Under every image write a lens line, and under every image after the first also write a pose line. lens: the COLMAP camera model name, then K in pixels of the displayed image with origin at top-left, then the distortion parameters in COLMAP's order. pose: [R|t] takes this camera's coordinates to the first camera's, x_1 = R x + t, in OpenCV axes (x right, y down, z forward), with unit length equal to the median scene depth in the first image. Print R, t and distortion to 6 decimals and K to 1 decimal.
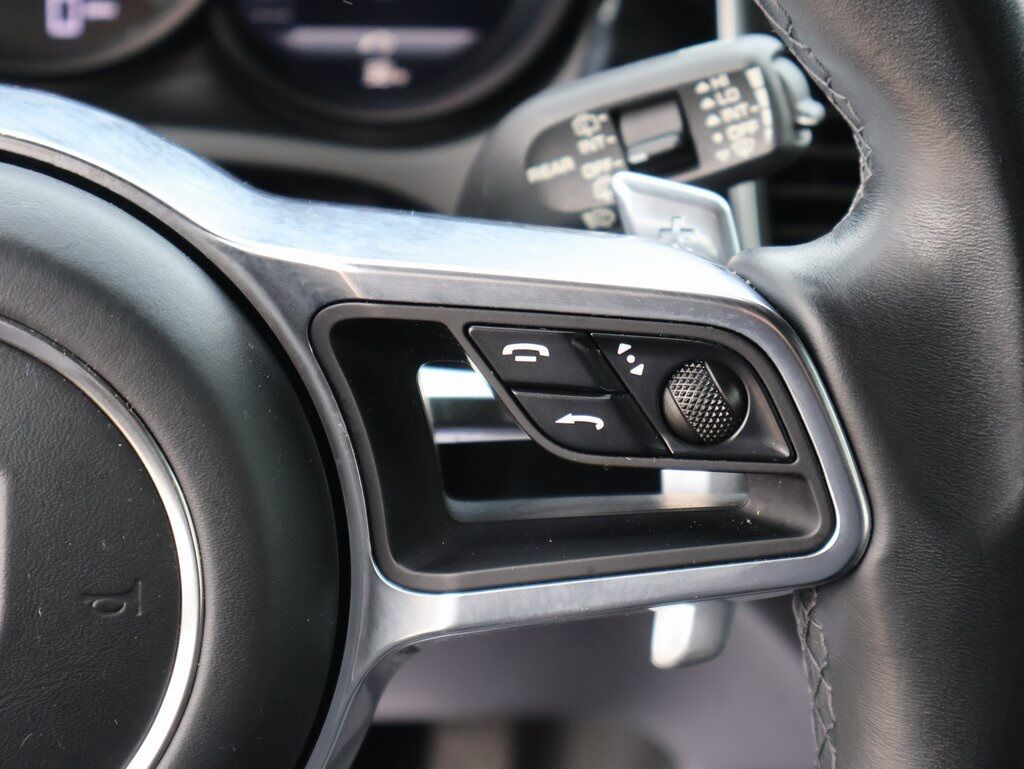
lens RADIAL K [[2100.0, 0, 486.0], [0, 2100.0, 428.2], [0, 0, 1]] dist [0.060865, 0.000000]
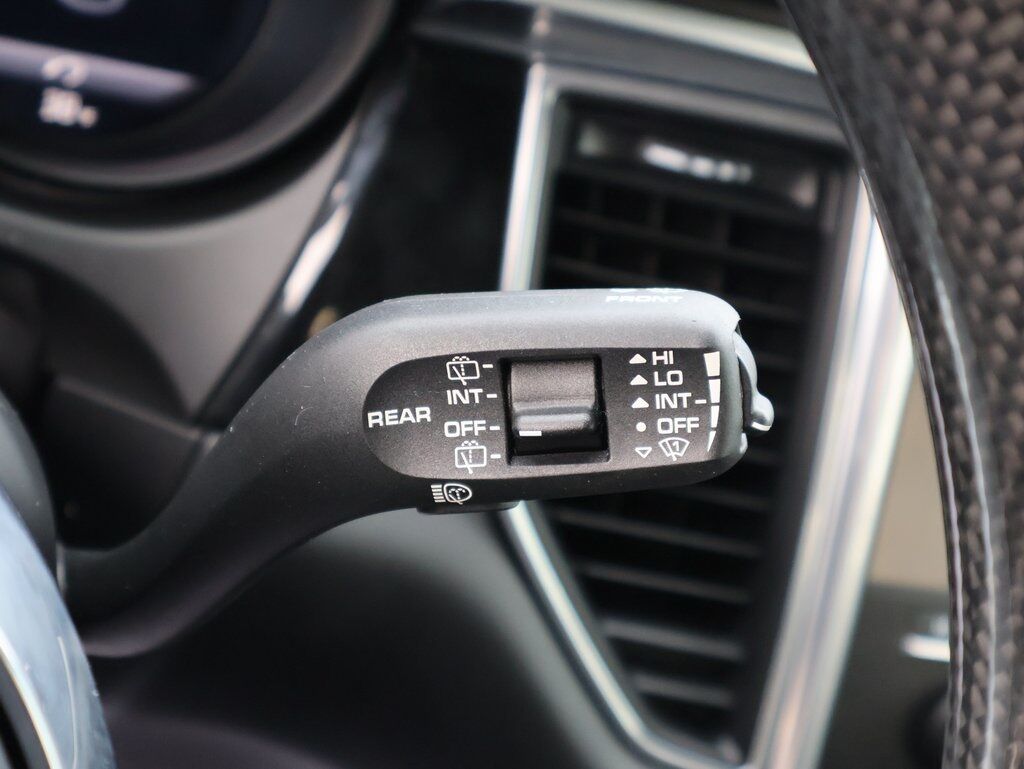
lens RADIAL K [[2100.0, 0, 511.0], [0, 2100.0, 386.6], [0, 0, 1]] dist [0.060865, 0.000000]
pose [[0.946249, 0.157855, 0.282304, -0.144220], [-0.166927, 0.985935, 0.008218, -0.151723], [-0.277036, -0.054900, 0.959290, 0.310396]]
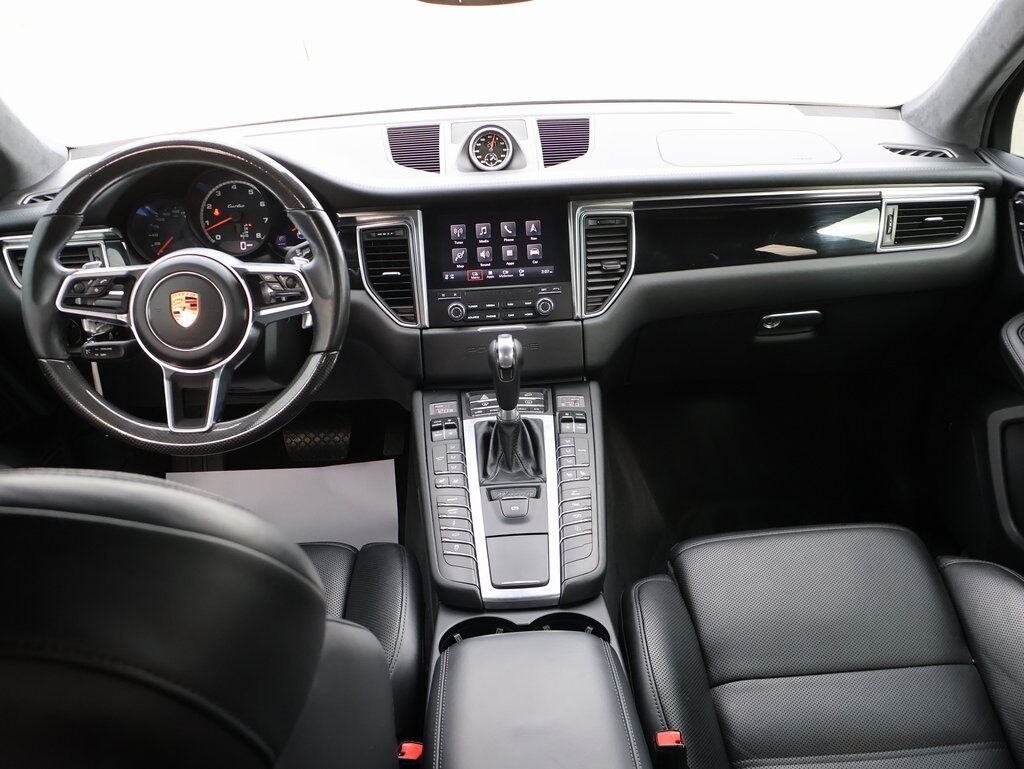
lens RADIAL K [[934.8, 0, 513.2], [0, 934.8, 389.4], [0, 0, 1]] dist [-0.008197, 0.000000]
pose [[0.995344, -0.053305, -0.080302, 0.960154], [0.046780, 0.995611, -0.081060, 0.573791], [0.084270, 0.076926, 0.993469, -1.877364]]
